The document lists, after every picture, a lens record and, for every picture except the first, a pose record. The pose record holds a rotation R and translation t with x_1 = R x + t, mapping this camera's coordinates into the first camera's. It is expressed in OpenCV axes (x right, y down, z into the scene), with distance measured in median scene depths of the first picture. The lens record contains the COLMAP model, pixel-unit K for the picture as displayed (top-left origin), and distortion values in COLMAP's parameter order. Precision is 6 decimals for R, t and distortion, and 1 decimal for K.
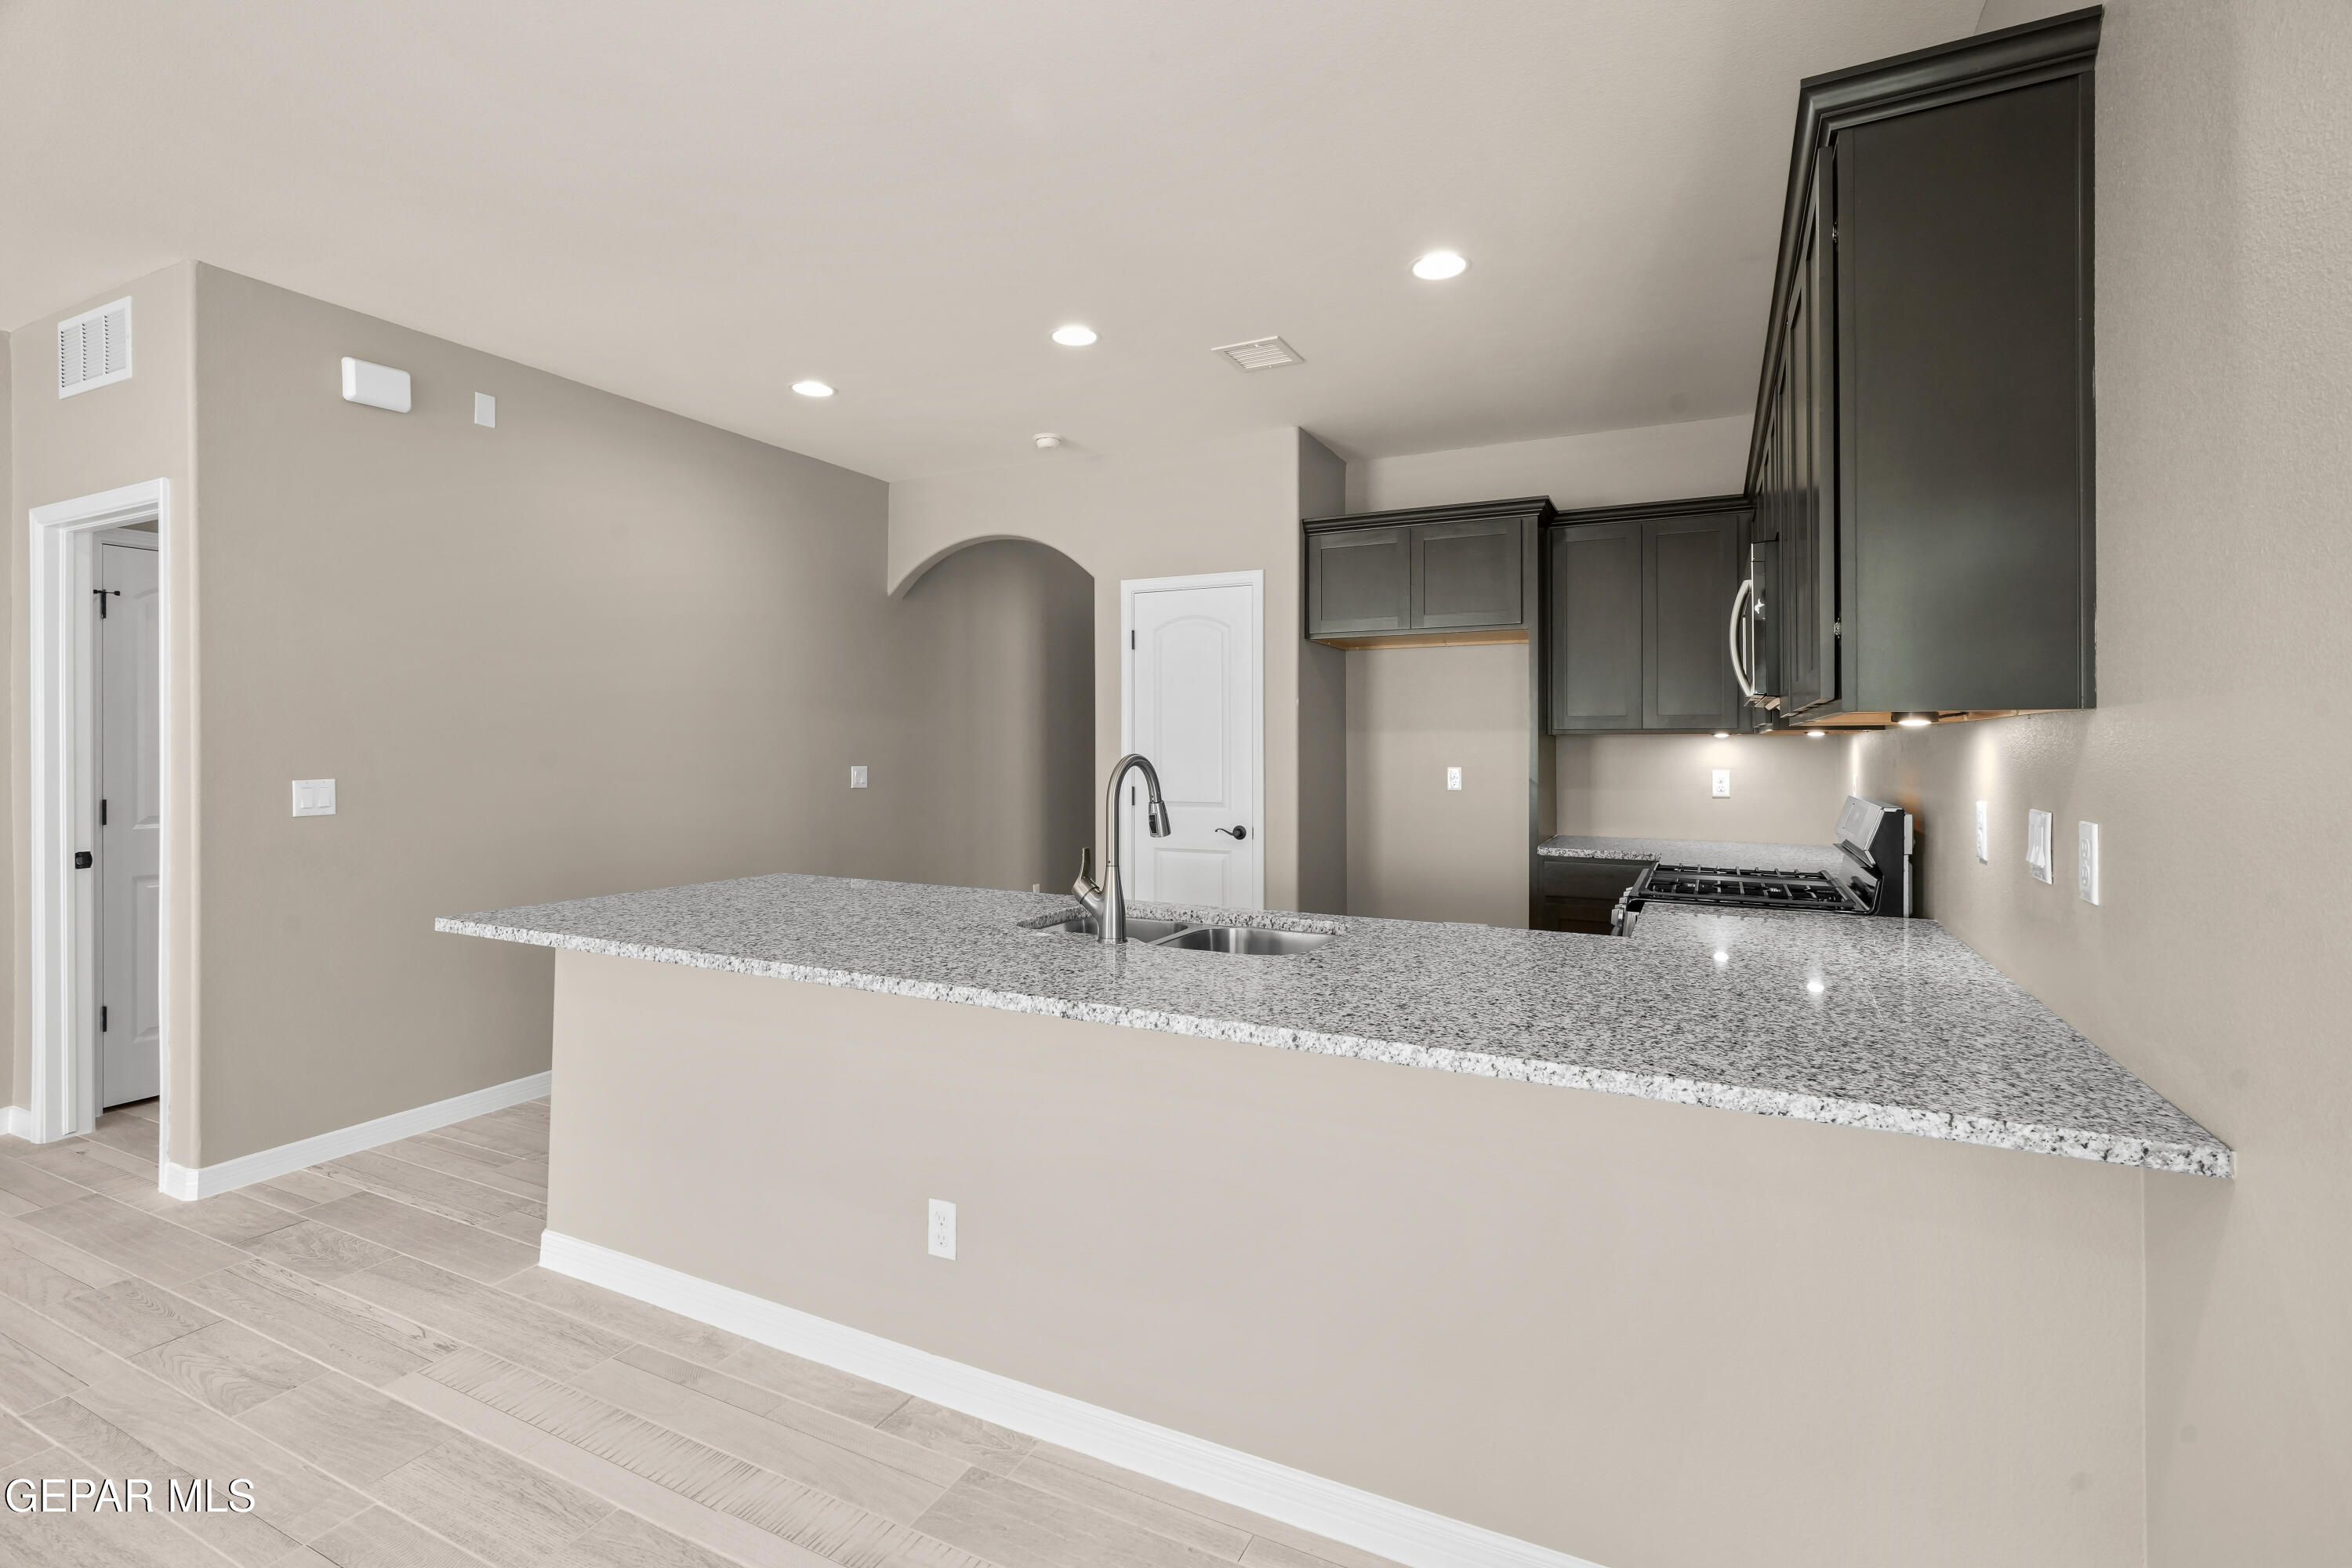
lens RADIAL K [[1072.4, 0, 1171.1], [0, 1072.4, 744.8], [0, 0, 1]] dist [-0.001181, 0.000469]
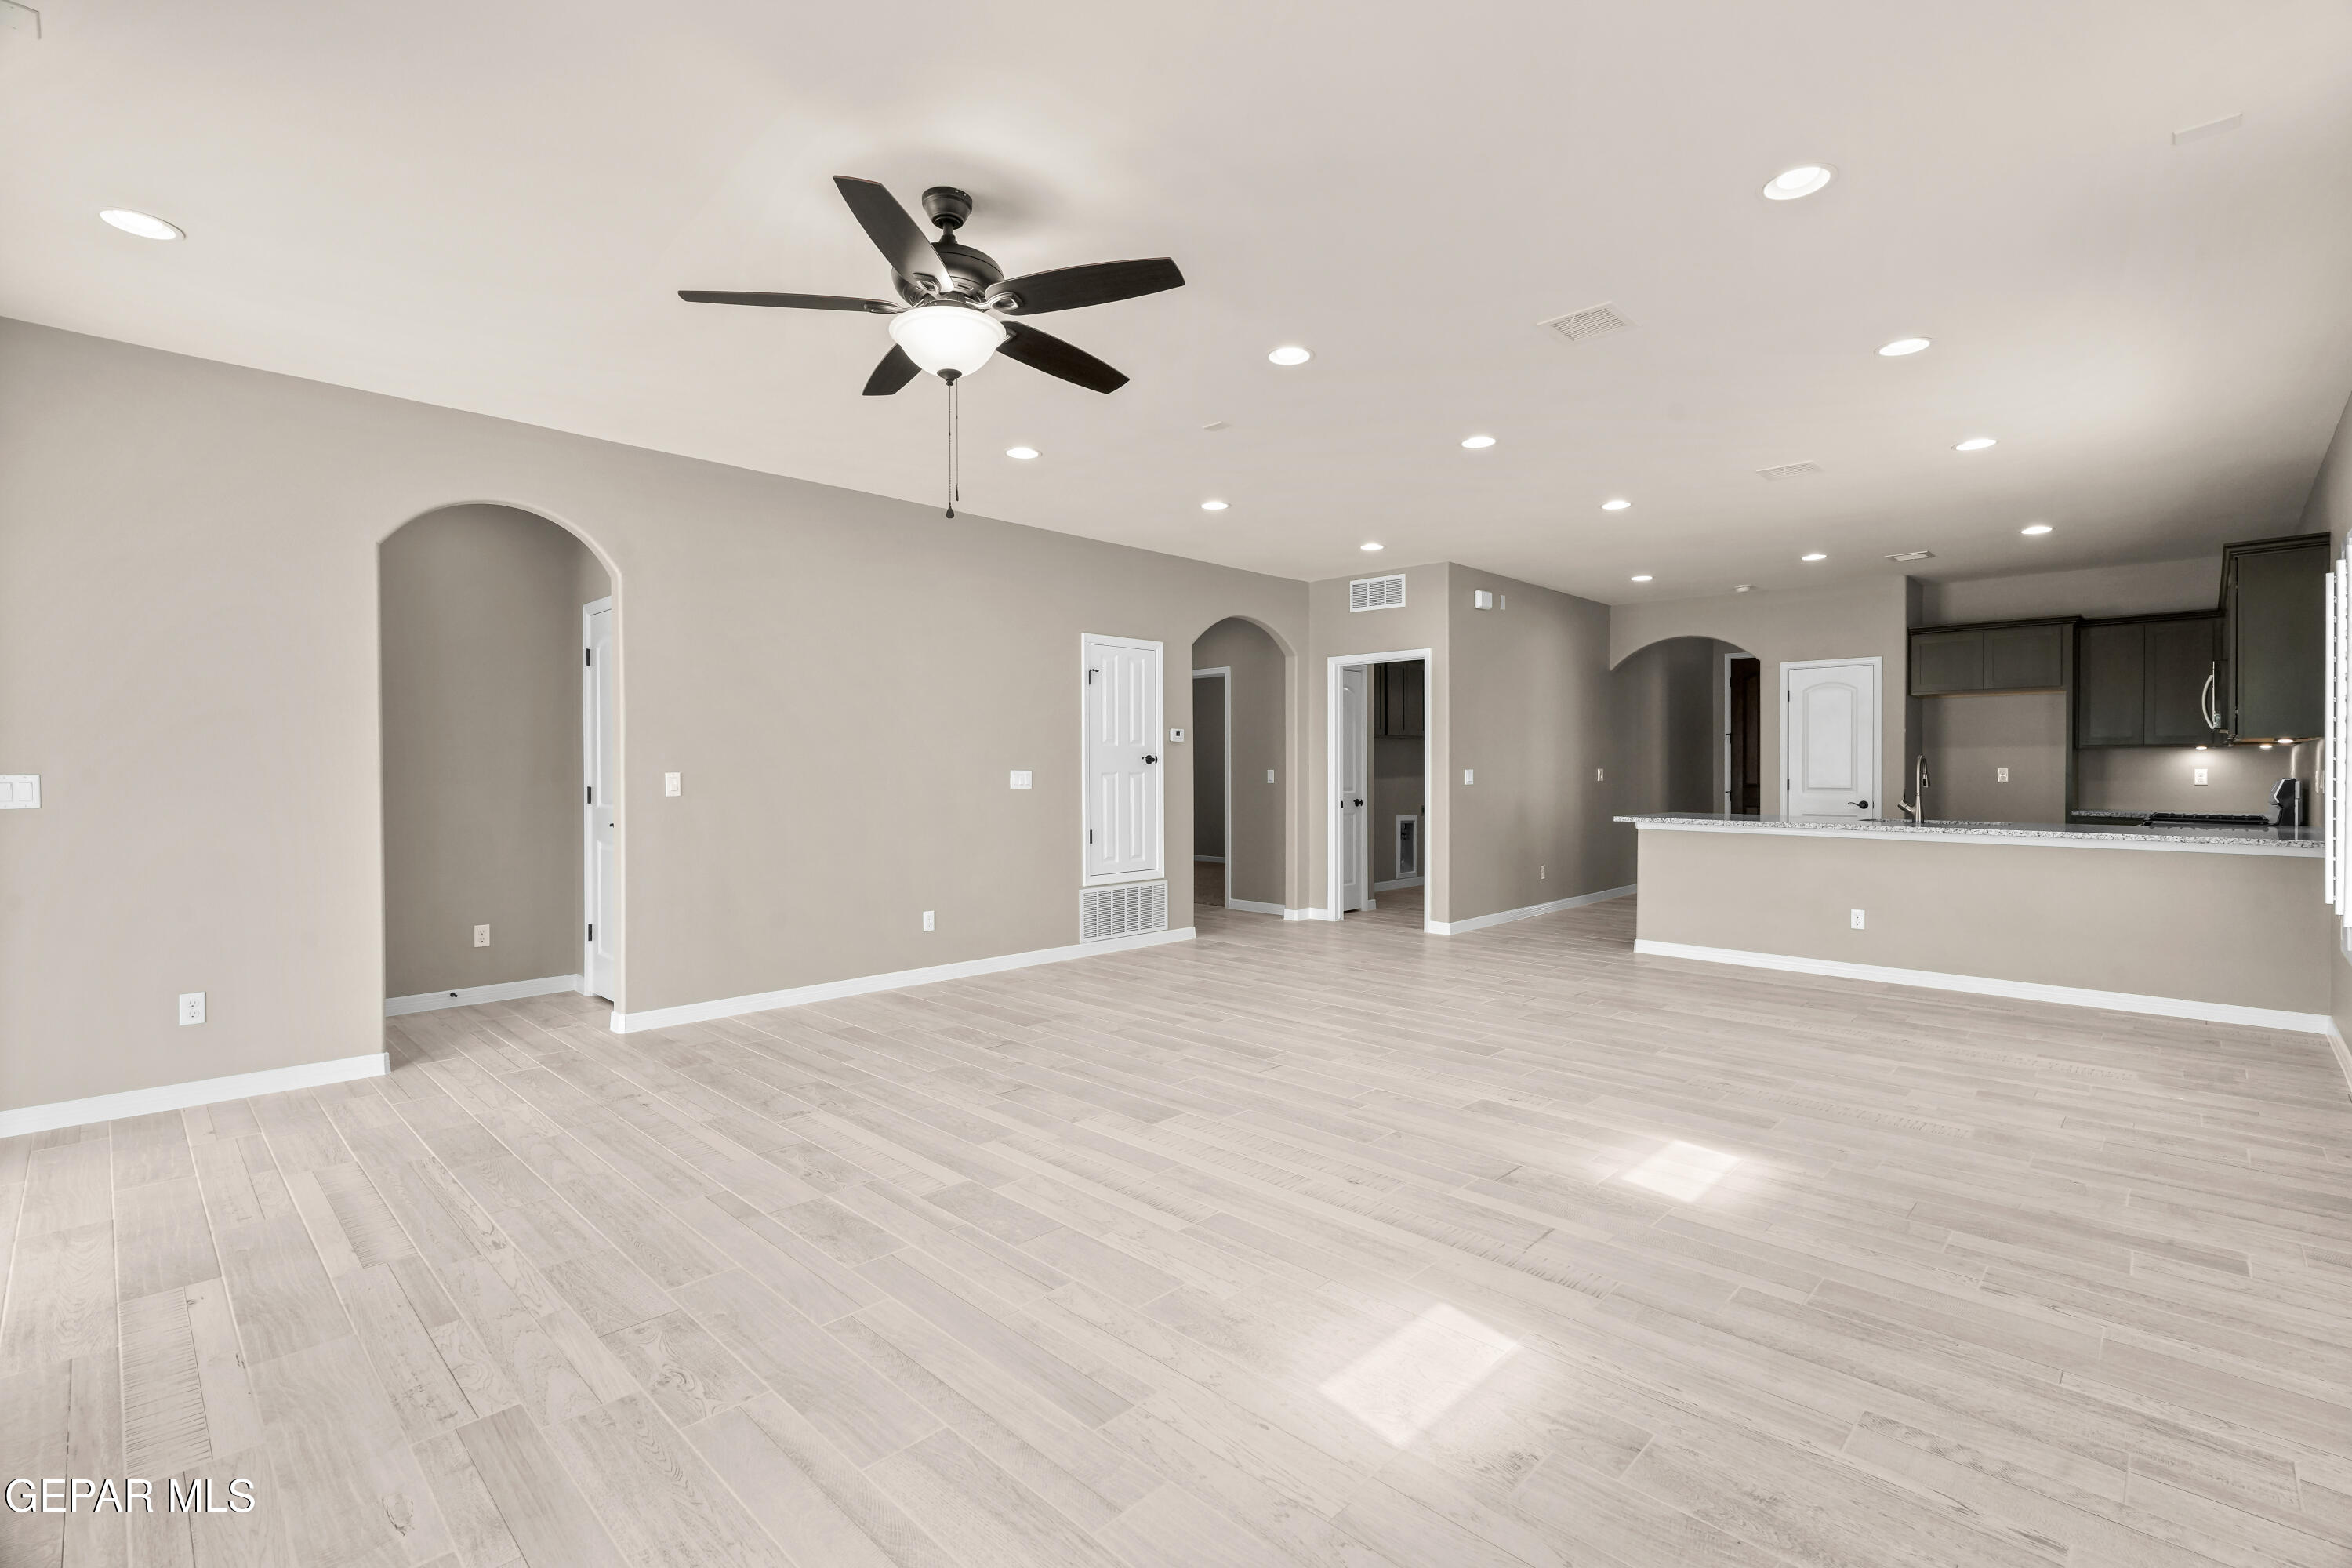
lens RADIAL K [[1059.4, 0, 1181.7], [0, 1059.4, 778.1], [0, 0, 1]] dist [-0.017121, 0.011569]
pose [[0.953934, 0.001789, -0.300010, -0.744876], [0.001504, 0.999941, 0.010747, 0.026466], [0.300011, -0.010703, 0.953876, -1.522433]]
